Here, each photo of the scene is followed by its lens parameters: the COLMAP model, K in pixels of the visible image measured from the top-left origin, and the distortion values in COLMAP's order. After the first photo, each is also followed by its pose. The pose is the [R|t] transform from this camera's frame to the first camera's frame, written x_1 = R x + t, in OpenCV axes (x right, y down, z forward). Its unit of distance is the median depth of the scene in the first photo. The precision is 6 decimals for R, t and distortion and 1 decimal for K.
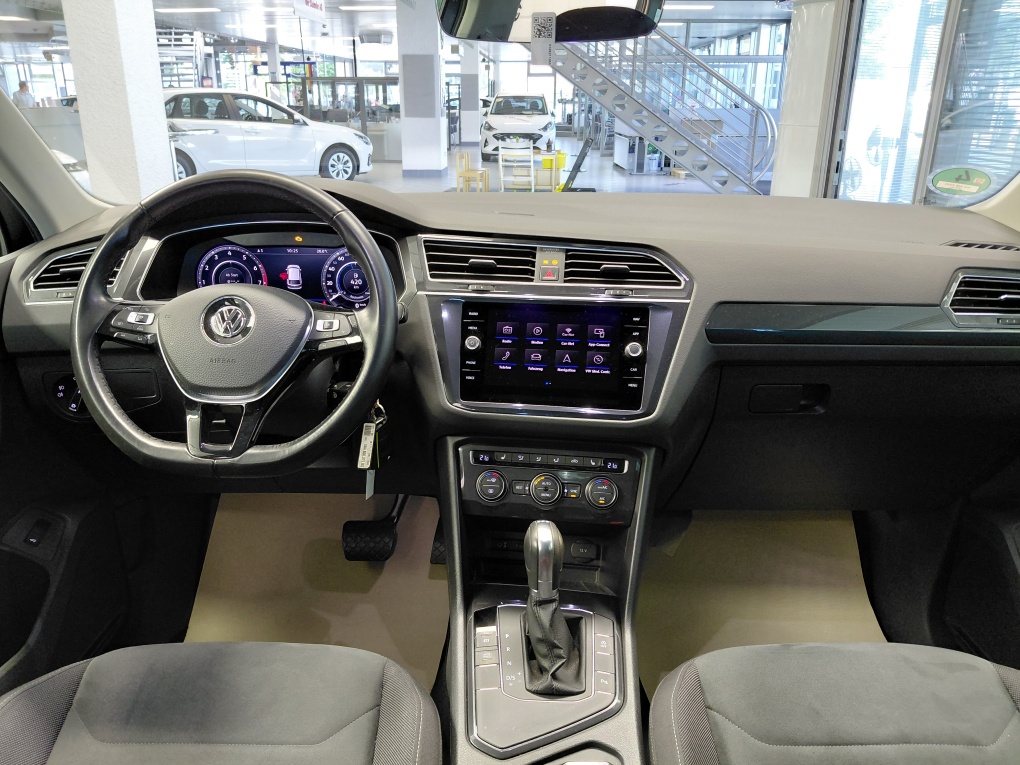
lens RADIAL K [[754.8, 0, 503.1], [0, 754.8, 369.3], [0, 0, 1]] dist [0.108349, -0.245672]
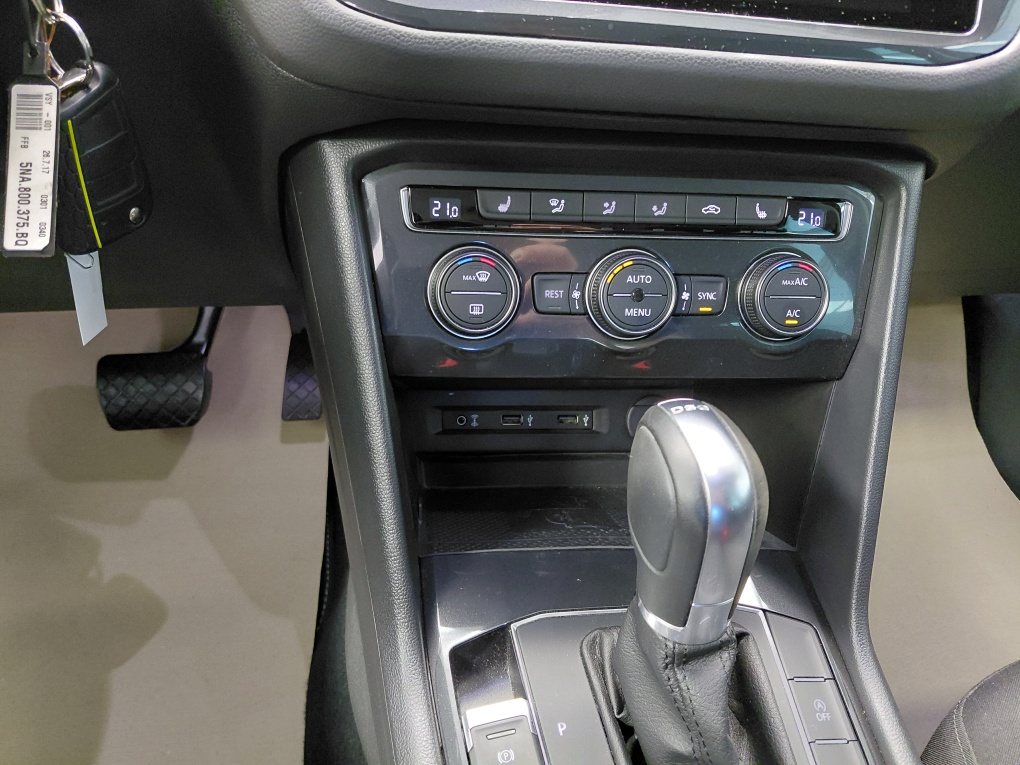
lens RADIAL K [[774.8, 0, 502.1], [0, 774.8, 381.6], [0, 0, 1]] dist [0.076315, -0.142198]
pose [[0.978068, -0.068532, 0.196689, -0.066050], [0.004923, 0.951663, 0.307104, 0.077783], [-0.208228, -0.299400, 0.931129, 0.599931]]
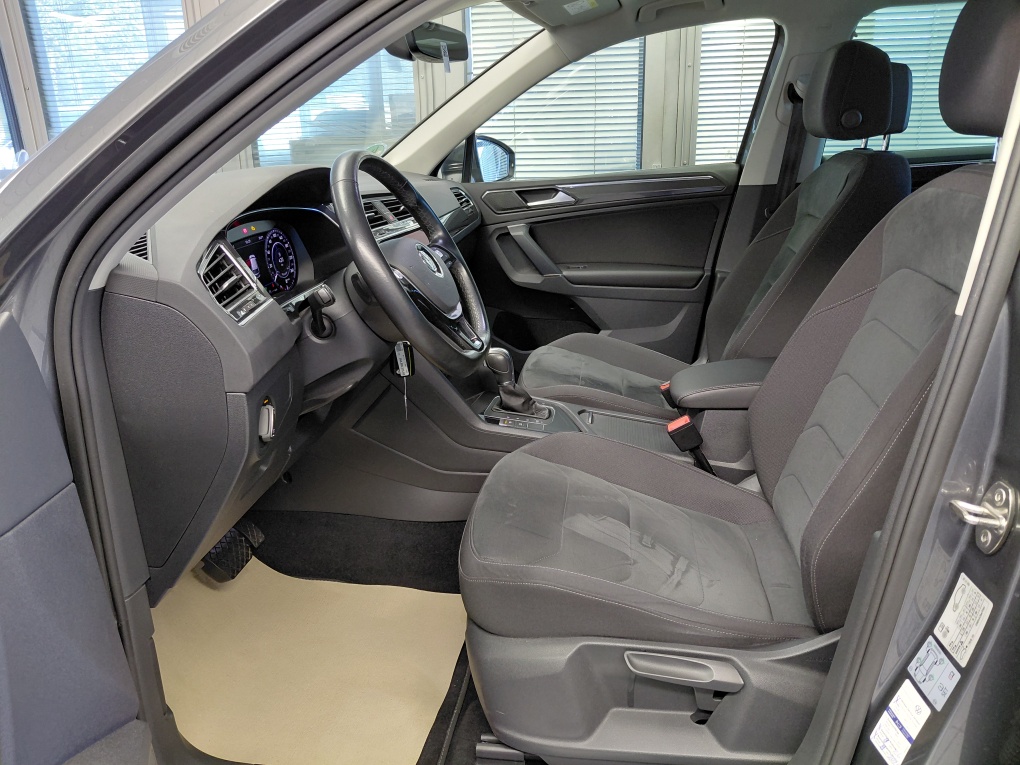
lens RADIAL K [[743.7, 0, 510.0], [0, 743.7, 382.5], [0, 0, 1]] dist [0.056813, -0.125081]
pose [[0.133327, -0.327845, 0.935276, -1.234430], [0.354620, 0.897003, 0.263877, -0.124982], [-0.925456, 0.296485, 0.235855, 0.487932]]
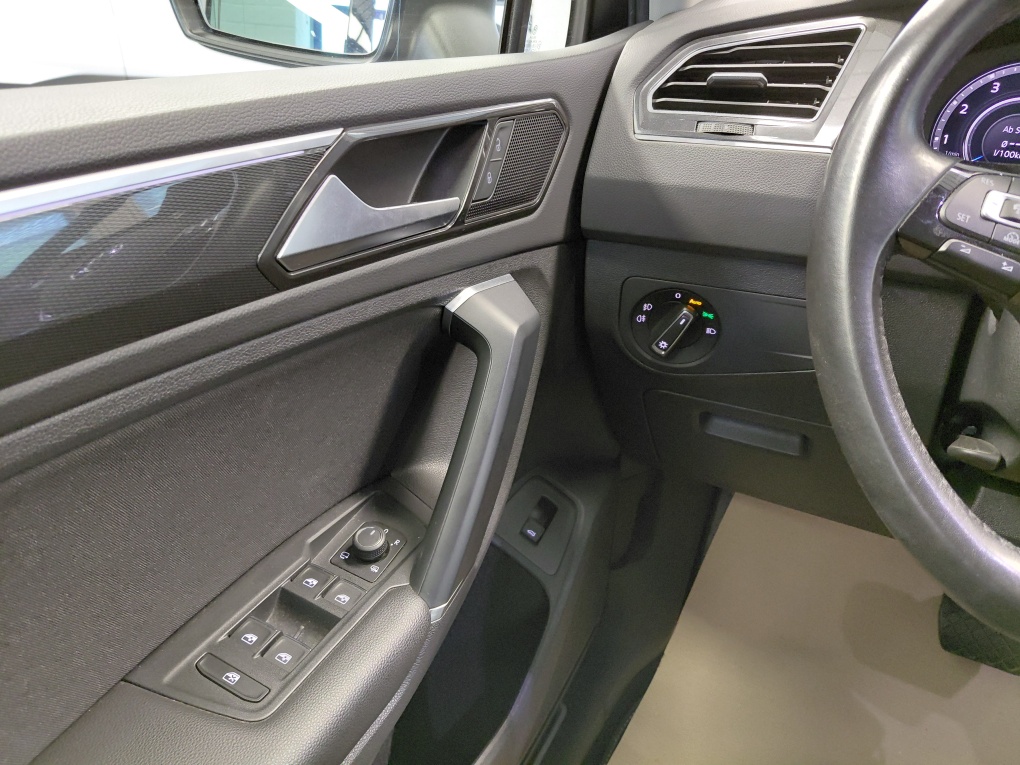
lens RADIAL K [[771.0, 0, 510.0], [0, 771.0, 382.5], [0, 0, 1]] dist [0.047654, -0.066184]
pose [[0.894097, 0.239943, -0.378178, -0.418424], [-0.175557, 0.964571, 0.196935, -0.013571], [0.412033, -0.109687, 0.904543, 0.427028]]
